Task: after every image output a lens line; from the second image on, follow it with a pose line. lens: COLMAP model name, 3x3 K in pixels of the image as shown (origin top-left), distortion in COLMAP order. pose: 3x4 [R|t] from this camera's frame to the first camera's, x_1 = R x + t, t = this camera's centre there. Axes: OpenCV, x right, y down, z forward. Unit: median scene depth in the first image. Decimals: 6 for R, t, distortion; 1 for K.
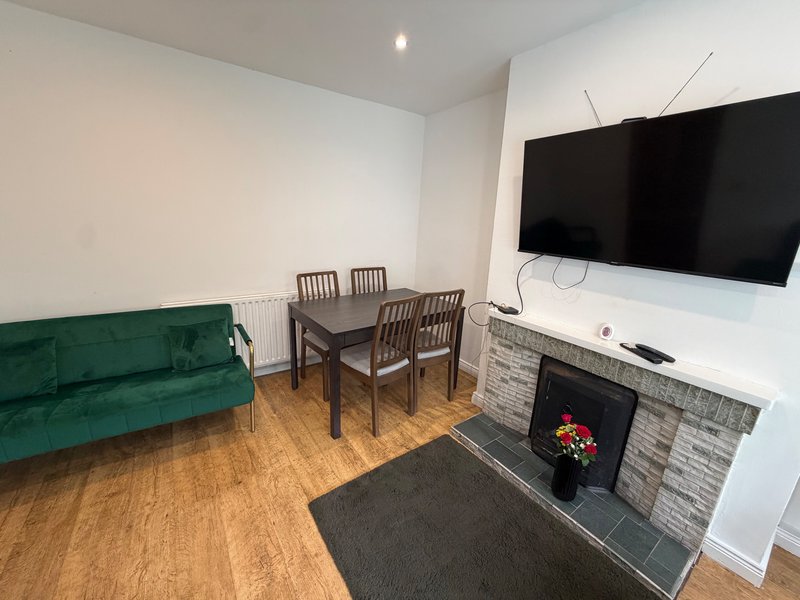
lens RADIAL K [[318.9, 0, 397.5], [0, 318.9, 298.5], [0, 0, 1]] dist [0.000645, -0.000133]
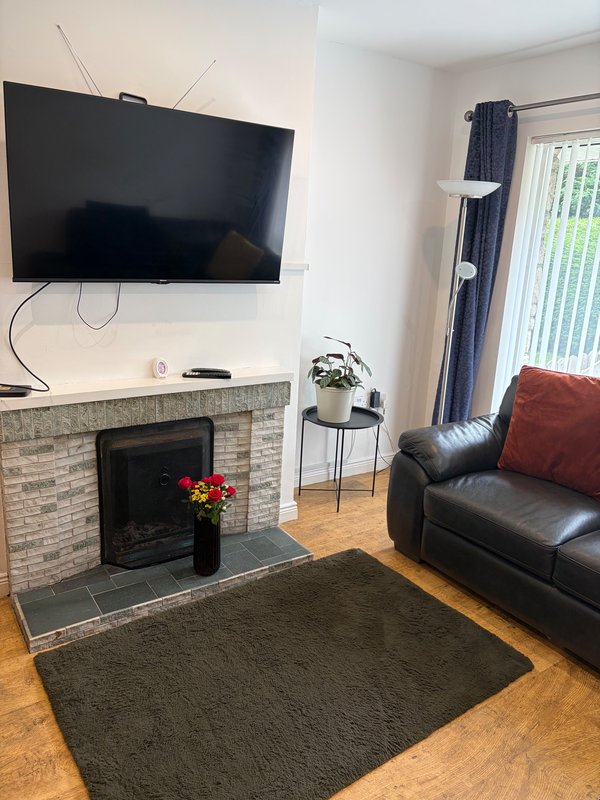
lens RADIAL K [[608.1, 0, 300.0], [0, 608.1, 400.0], [0, 0, 1]] dist [0.023688, -0.005396]
pose [[0.008843, -0.295406, 0.955331, -0.736796], [0.205606, 0.935492, 0.287368, -0.167449], [-0.978595, 0.193880, 0.069010, 0.501362]]
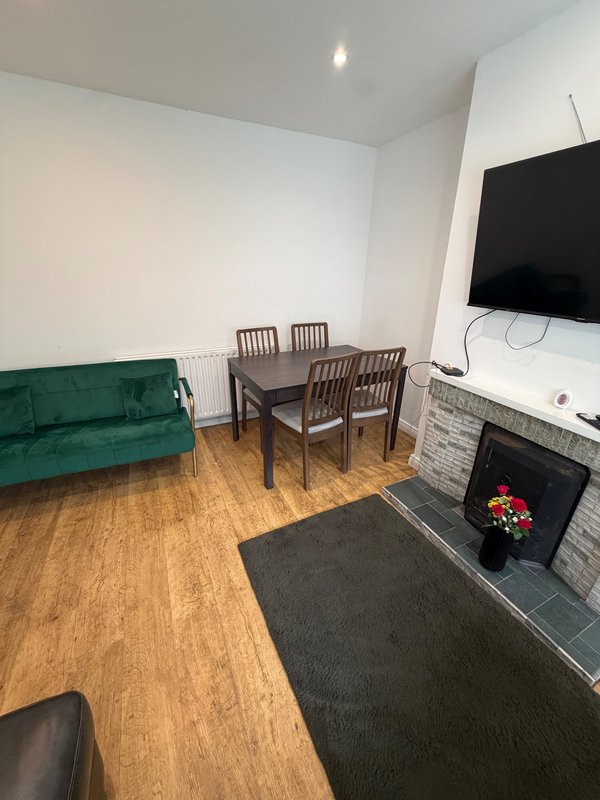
lens RADIAL K [[318.9, 0, 301.8], [0, 318.9, 396.4], [0, 0, 1]] dist [0.000645, -0.000133]
pose [[0.986995, 0.036833, -0.156475, 0.074530], [-0.015671, 0.990806, 0.134379, -0.009478], [0.159986, -0.130179, 0.978498, 0.024167]]
